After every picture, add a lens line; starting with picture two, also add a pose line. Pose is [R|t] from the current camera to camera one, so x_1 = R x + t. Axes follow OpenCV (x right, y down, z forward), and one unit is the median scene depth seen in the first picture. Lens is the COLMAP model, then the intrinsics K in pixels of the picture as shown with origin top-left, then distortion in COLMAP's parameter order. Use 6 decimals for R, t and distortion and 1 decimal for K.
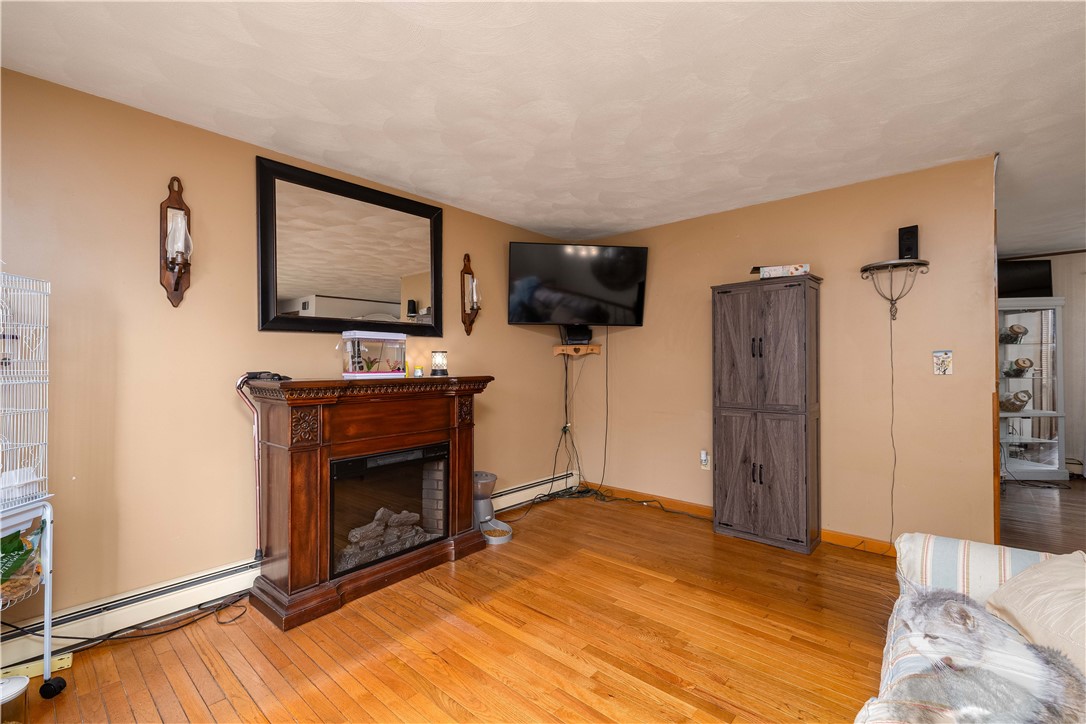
lens RADIAL K [[469.7, 0, 543.0], [0, 469.7, 362.0], [0, 0, 1]] dist [0.000161, -0.000133]
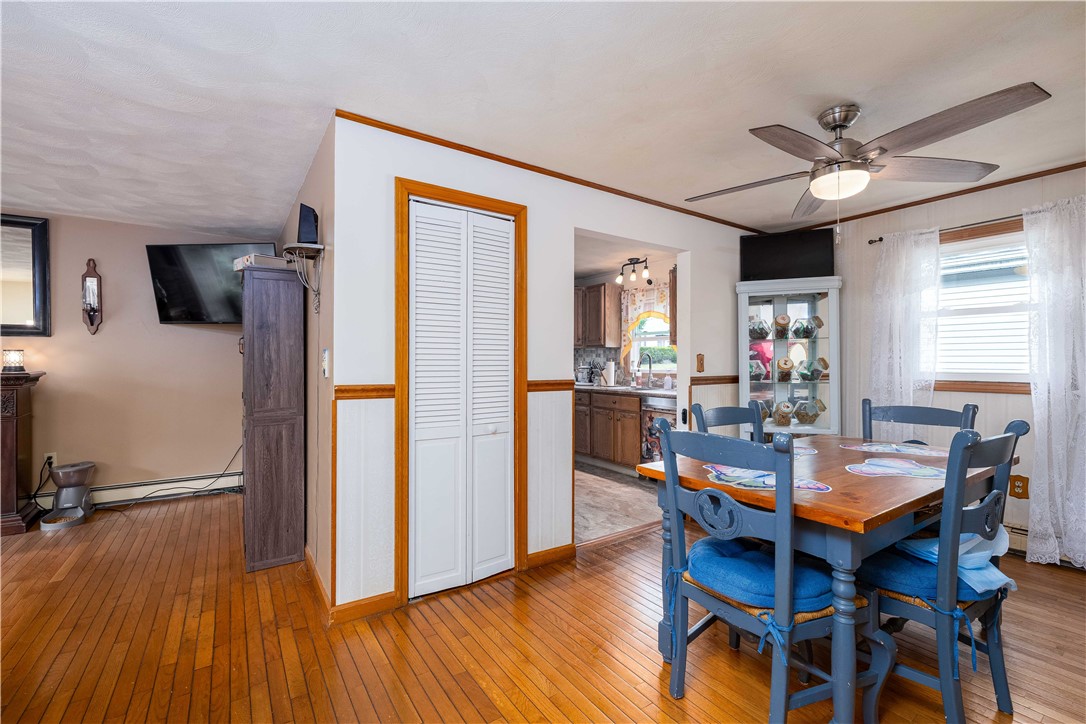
lens RADIAL K [[464.7, 0, 543.0], [0, 464.7, 362.0], [0, 0, 1]] dist [-0.002162, -0.000480]
pose [[0.971985, 0.004383, -0.235002, 1.424599], [-0.003885, 0.999989, 0.002584, -0.001753], [0.235011, -0.001599, 0.971991, 0.283717]]
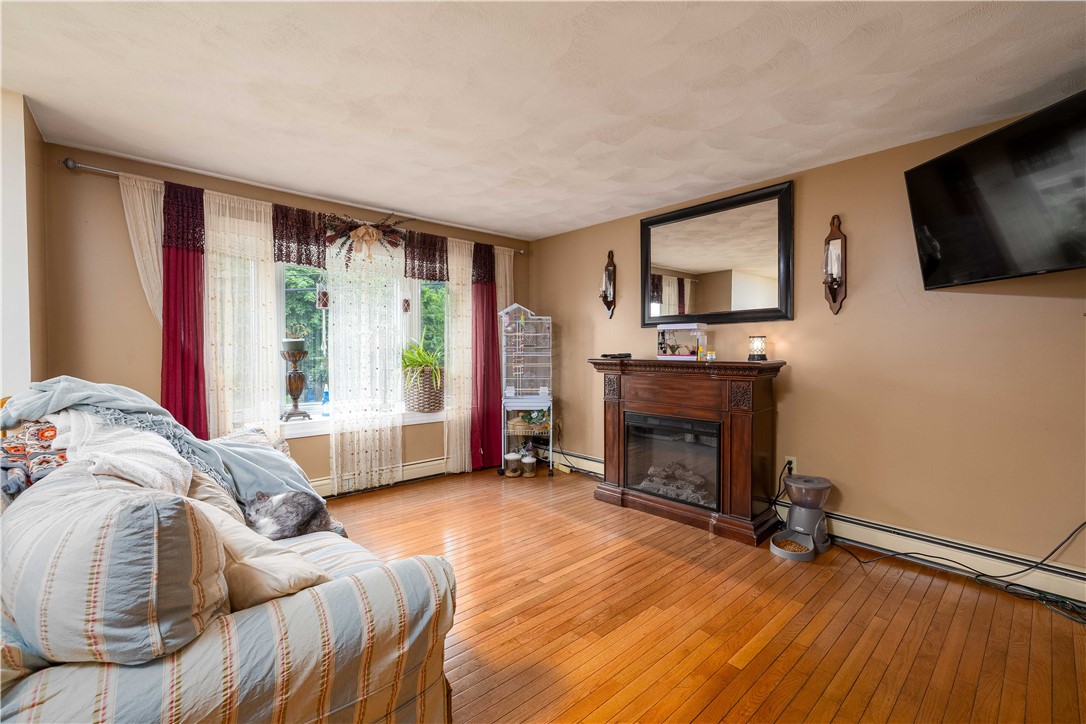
lens RADIAL K [[460.9, 0, 543.0], [0, 460.9, 362.0], [0, 0, 1]] dist [0.014742, 0.000146]
pose [[-0.095060, 0.027552, -0.995090, 0.919881], [0.000620, 0.999618, 0.027618, 0.004932], [0.995471, 0.002009, -0.095041, 0.745642]]
